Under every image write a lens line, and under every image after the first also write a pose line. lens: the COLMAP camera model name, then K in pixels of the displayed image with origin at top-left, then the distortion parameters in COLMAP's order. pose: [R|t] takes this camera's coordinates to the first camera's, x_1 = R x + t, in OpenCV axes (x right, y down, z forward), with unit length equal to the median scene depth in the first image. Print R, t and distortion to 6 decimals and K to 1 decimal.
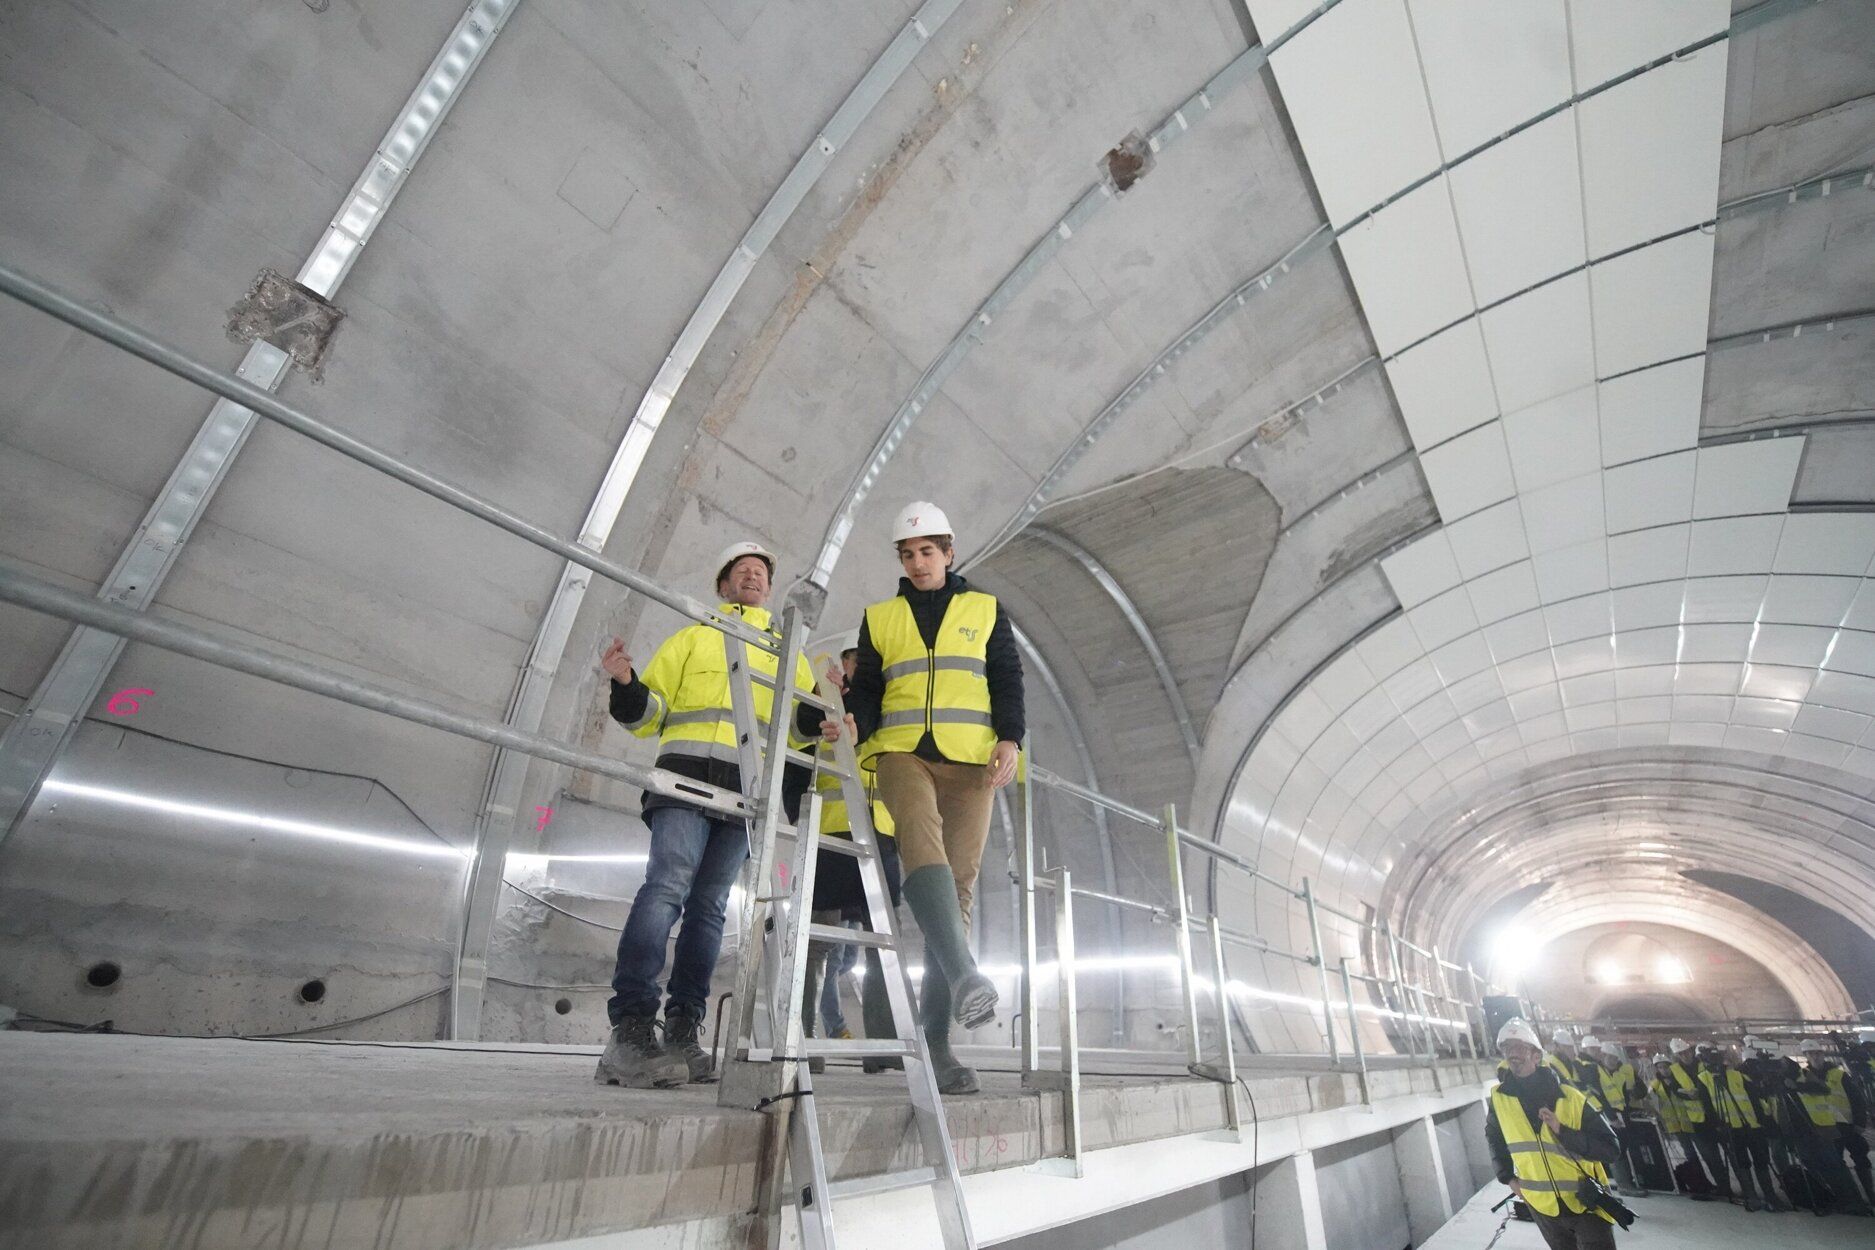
lens RADIAL K [[767.5, 0, 941.1], [0, 767.5, 620.3], [0, 0, 1]] dist [-0.016912, -0.001325]
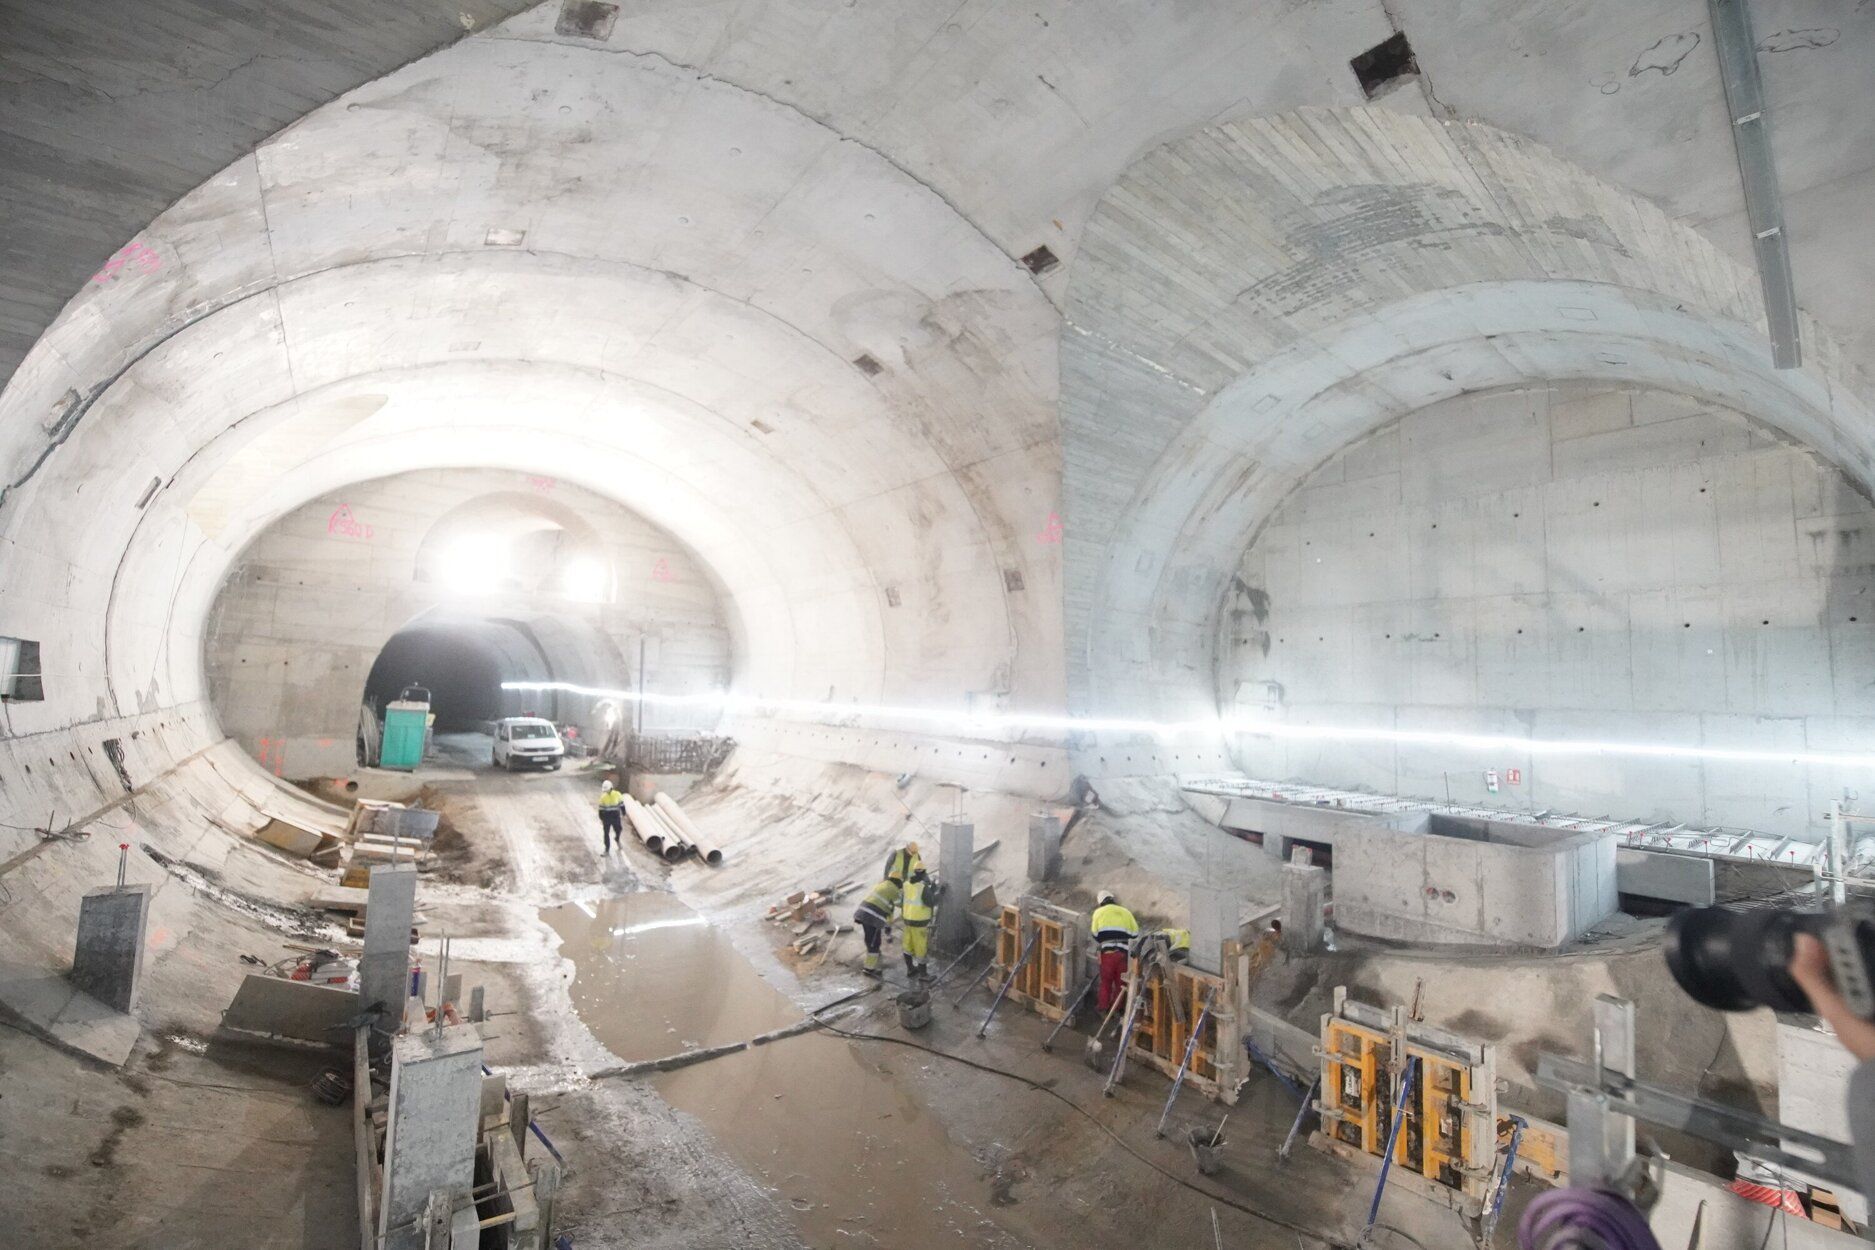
lens RADIAL K [[805.6, 0, 918.0], [0, 805.6, 626.0], [0, 0, 1]] dist [-0.021167, -0.000331]
pose [[0.273256, 0.061443, 0.959977, 2.726734], [-0.484306, 0.871037, 0.082107, 1.789657], [-0.831131, -0.487359, 0.267773, 3.440588]]
